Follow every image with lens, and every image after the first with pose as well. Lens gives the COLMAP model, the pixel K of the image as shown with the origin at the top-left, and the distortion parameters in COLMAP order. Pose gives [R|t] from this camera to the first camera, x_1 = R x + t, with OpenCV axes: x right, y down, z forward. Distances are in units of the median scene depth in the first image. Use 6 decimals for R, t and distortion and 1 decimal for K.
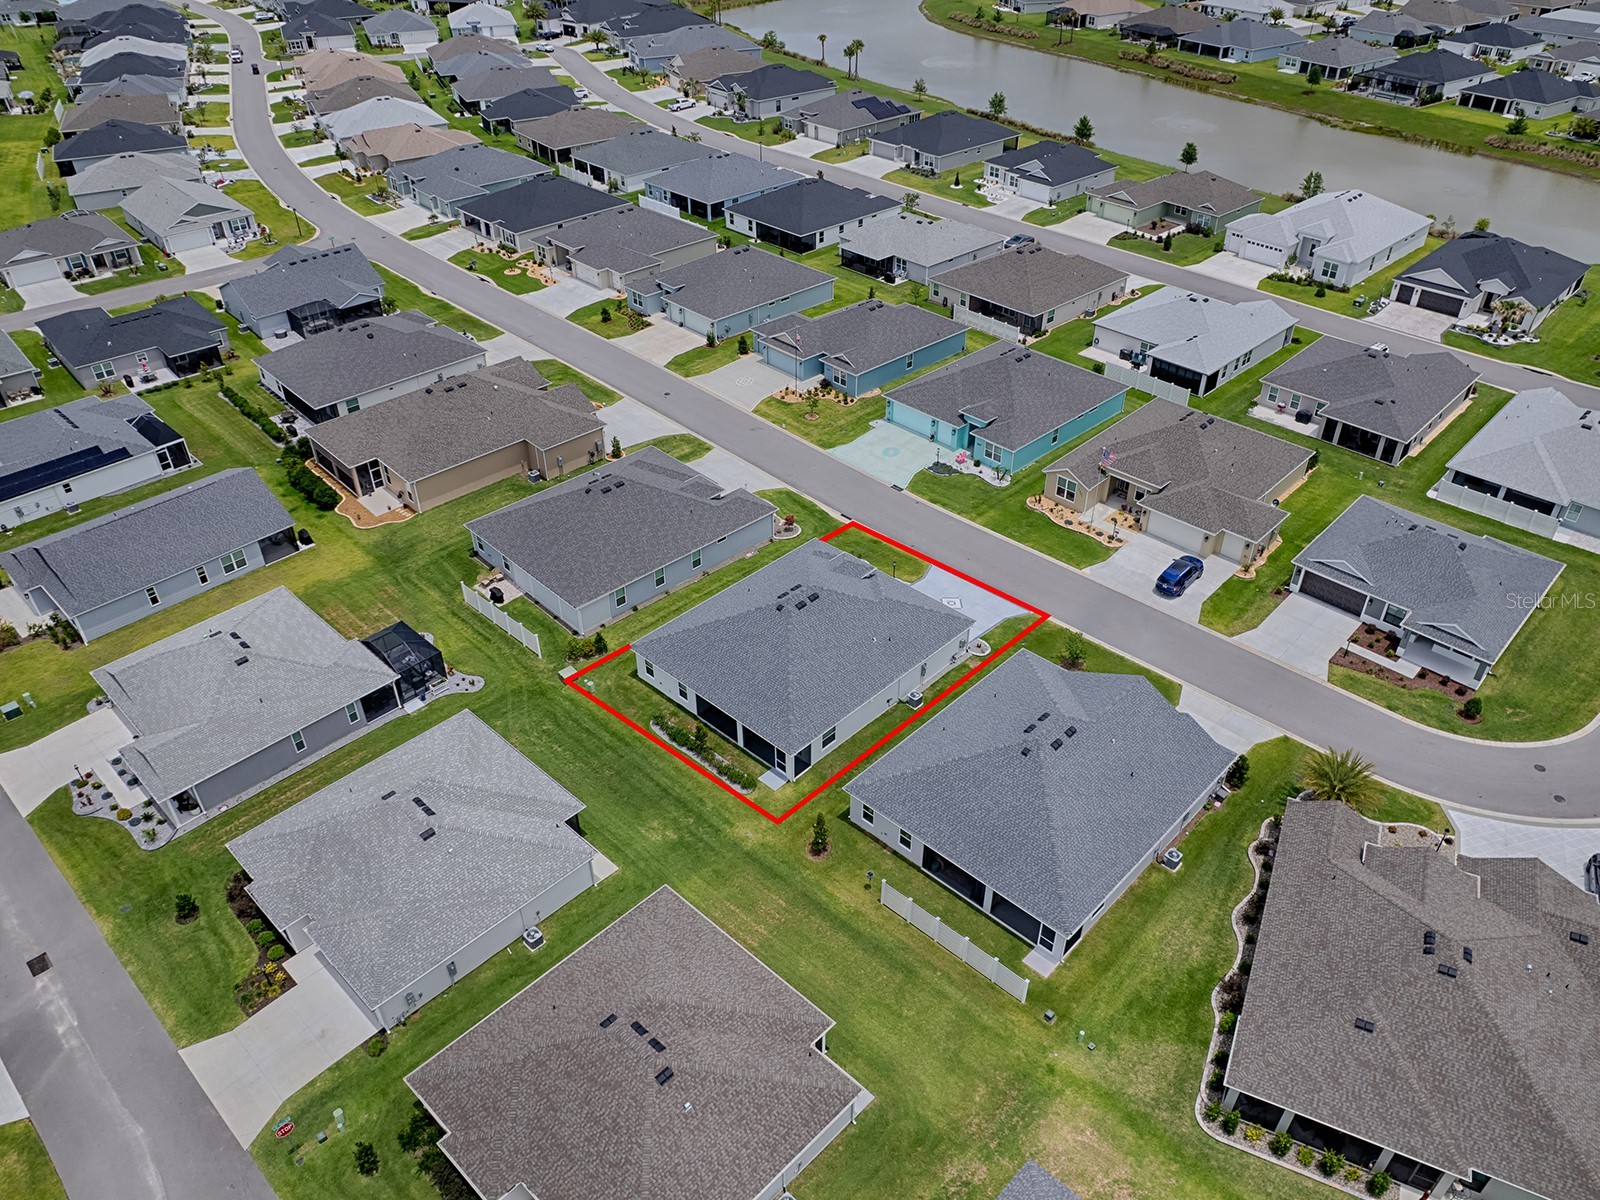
lens RADIAL K [[1144.9, 0, 807.1], [0, 1144.9, 628.0], [0, 0, 1]] dist [-0.080413, 0.069295]
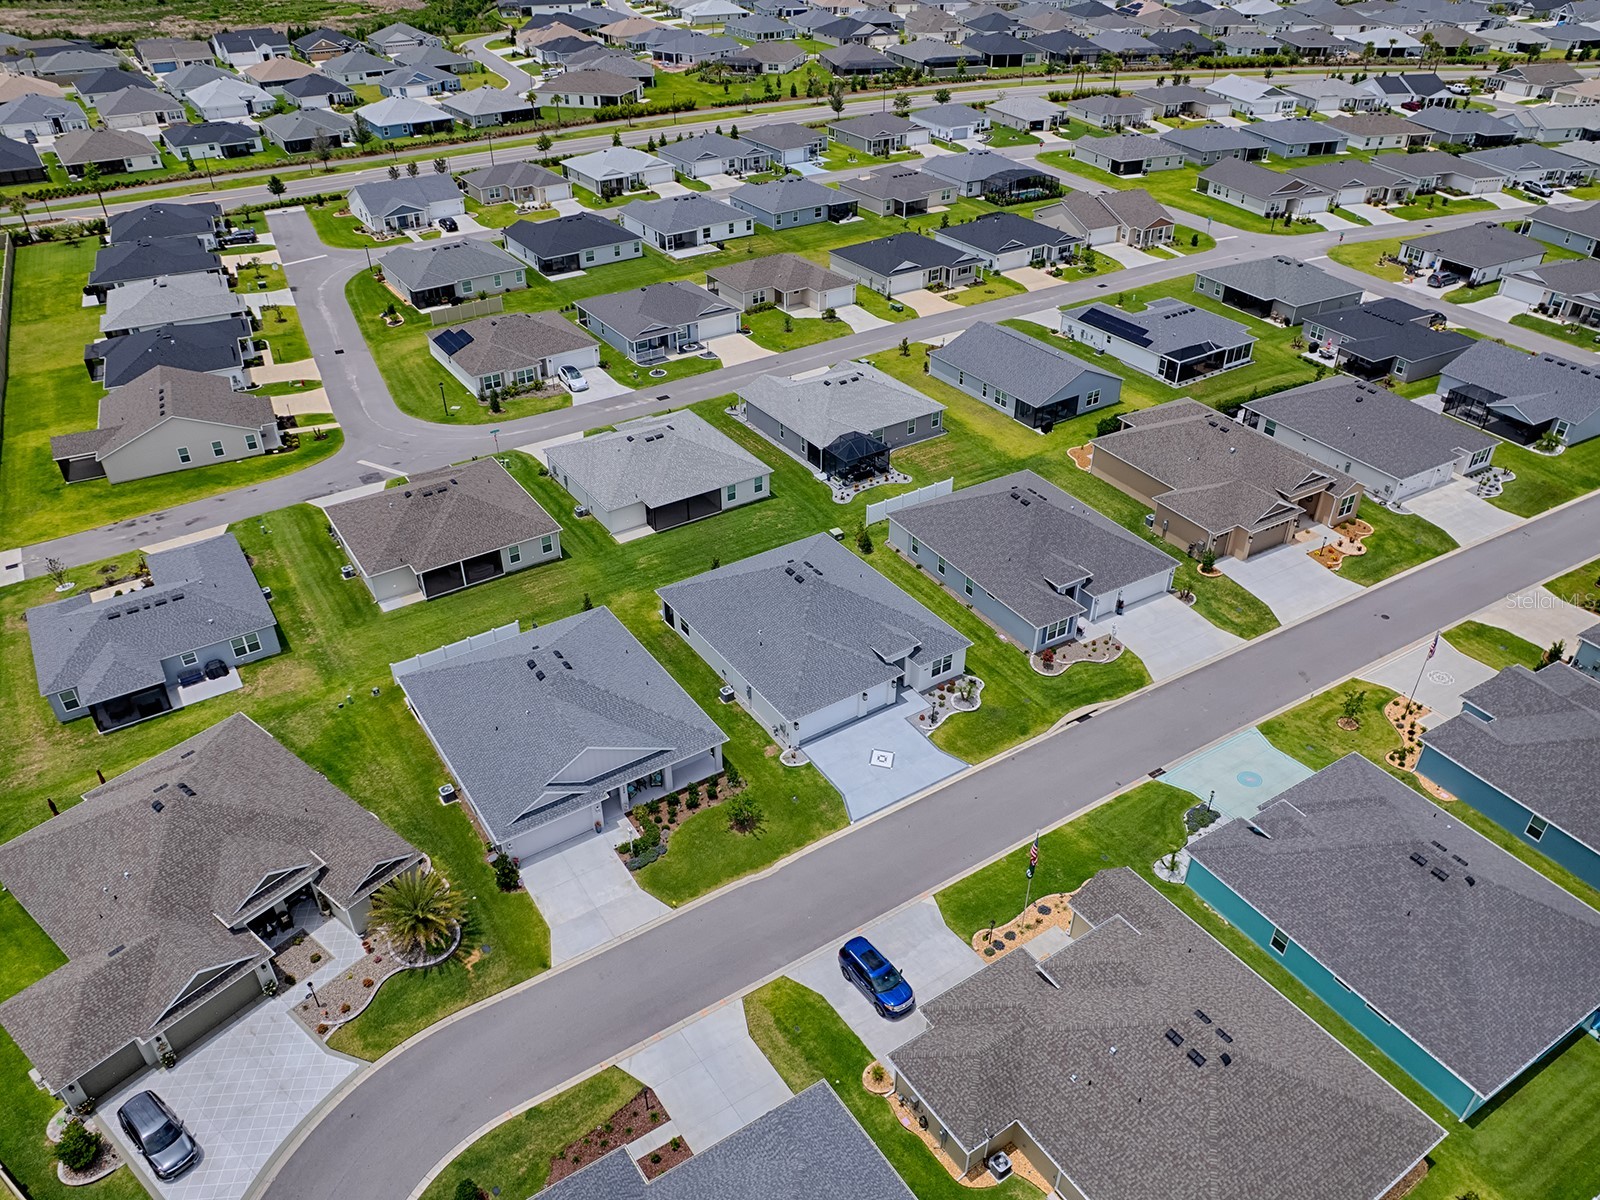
lens RADIAL K [[1144.9, 0, 807.1], [0, 1144.9, 628.0], [0, 0, 1]] dist [-0.080413, 0.069295]
pose [[-0.216569, 0.563800, -0.797011, 0.511640], [-0.593851, 0.571901, 0.565924, -0.353850], [0.774880, 0.595867, 0.210957, 0.469521]]
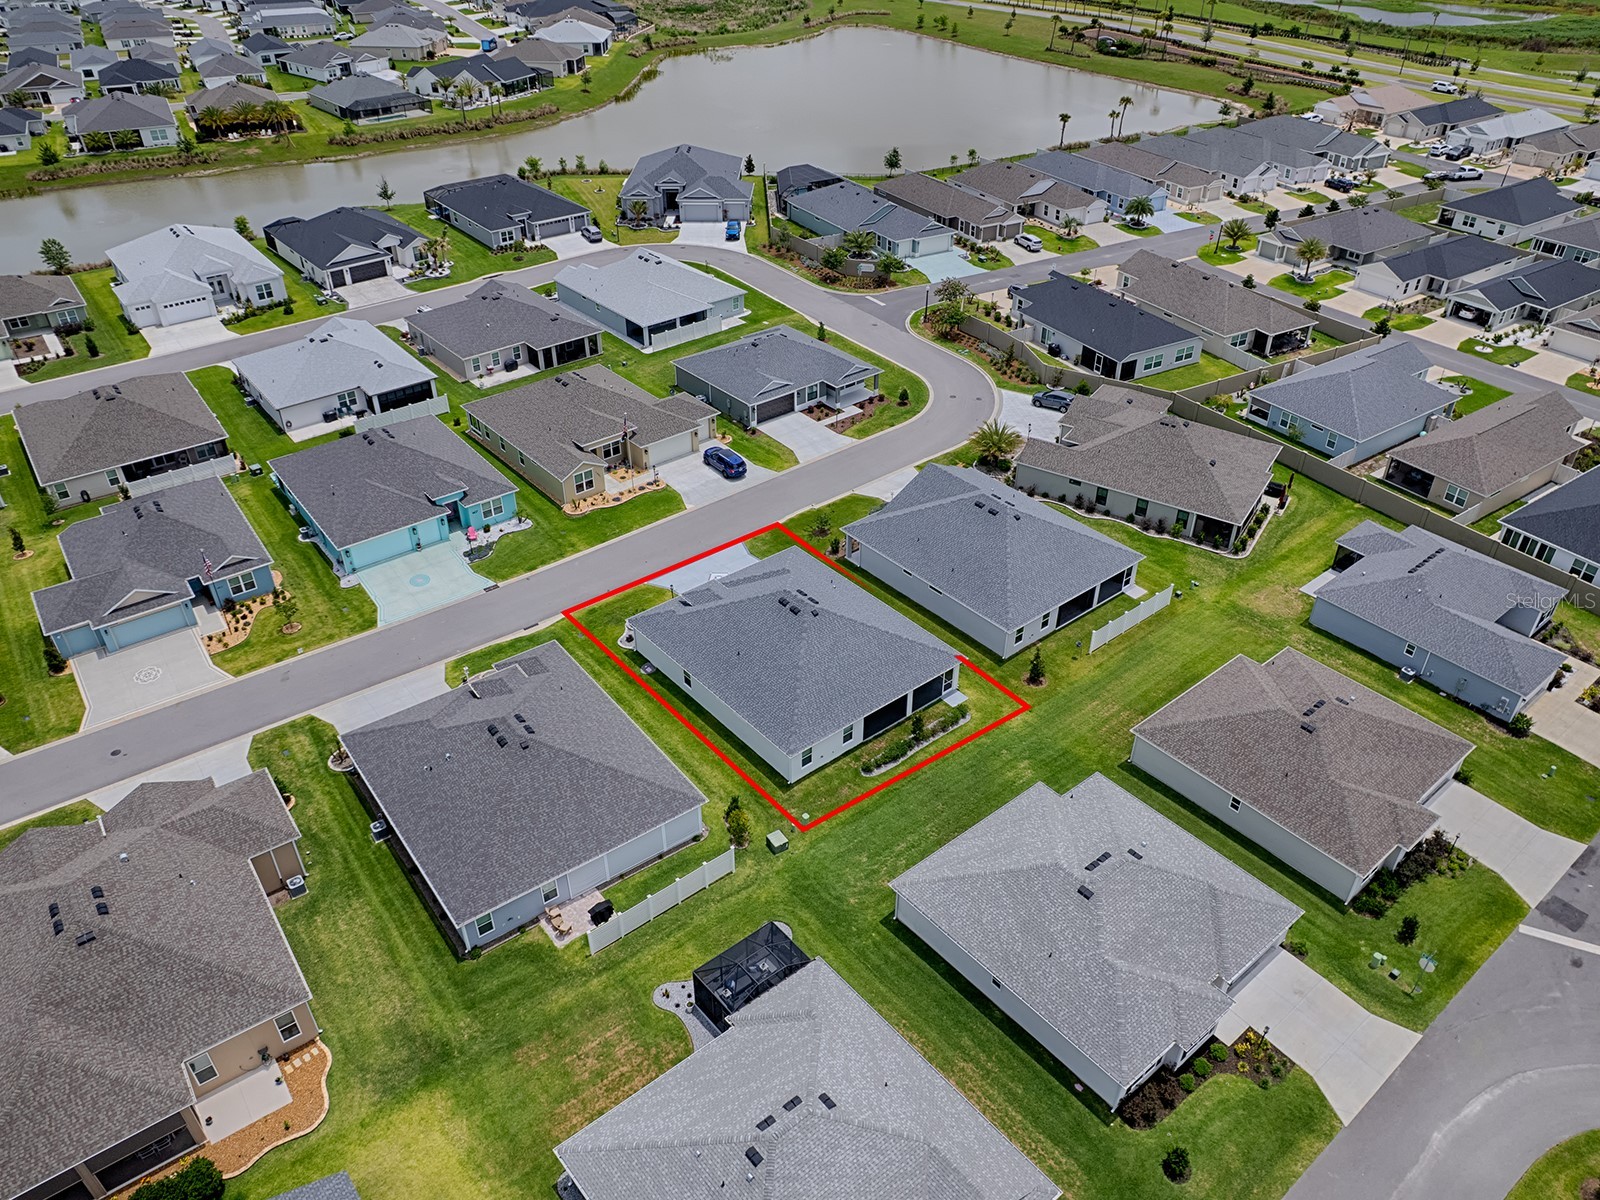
lens RADIAL K [[1144.9, 0, 807.1], [0, 1144.9, 628.0], [0, 0, 1]] dist [-0.080413, 0.069295]
pose [[0.116330, -0.584392, 0.803090, -0.484969], [0.600884, 0.685226, 0.411586, -0.246511], [-0.790826, 0.434684, 0.430864, 0.331083]]
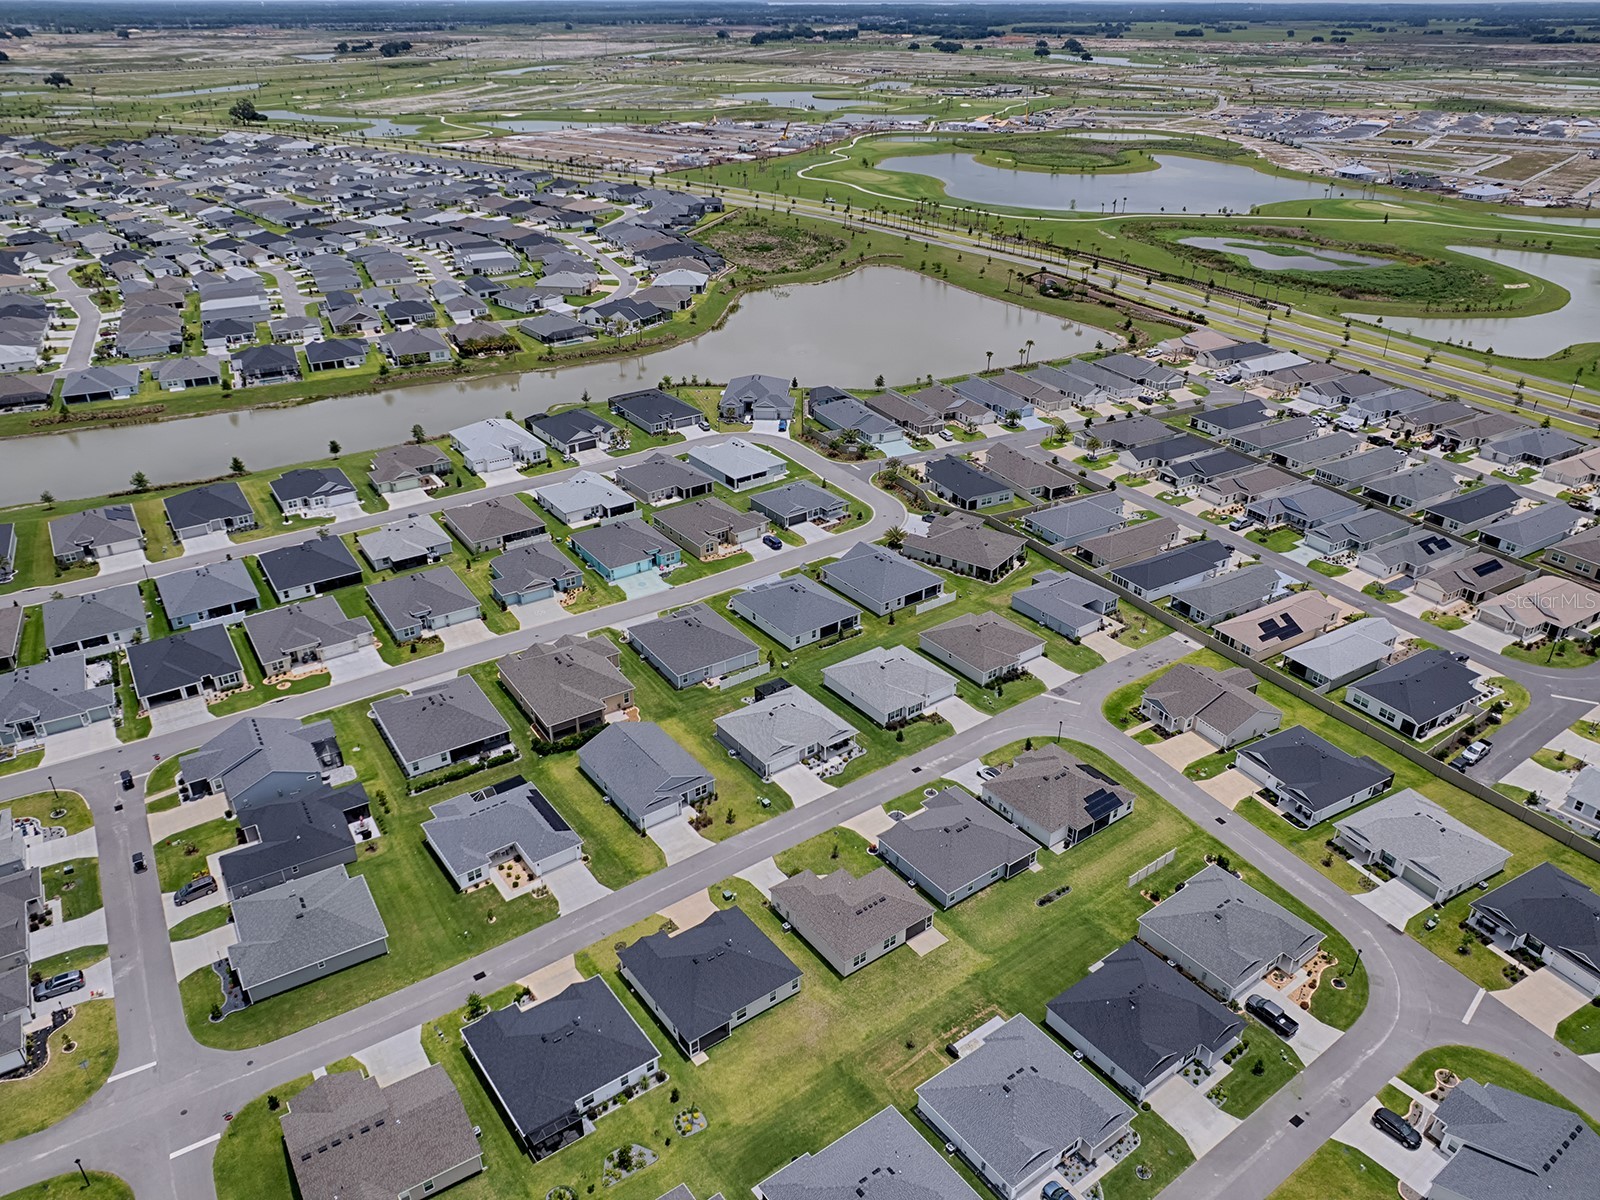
lens RADIAL K [[1144.9, 0, 807.1], [0, 1144.9, 628.0], [0, 0, 1]] dist [-0.080413, 0.069295]
pose [[0.168692, -0.481937, 0.859814, -1.348767], [0.596531, 0.744342, 0.300176, -0.429420], [-0.784661, 0.462269, 0.413055, -0.036404]]
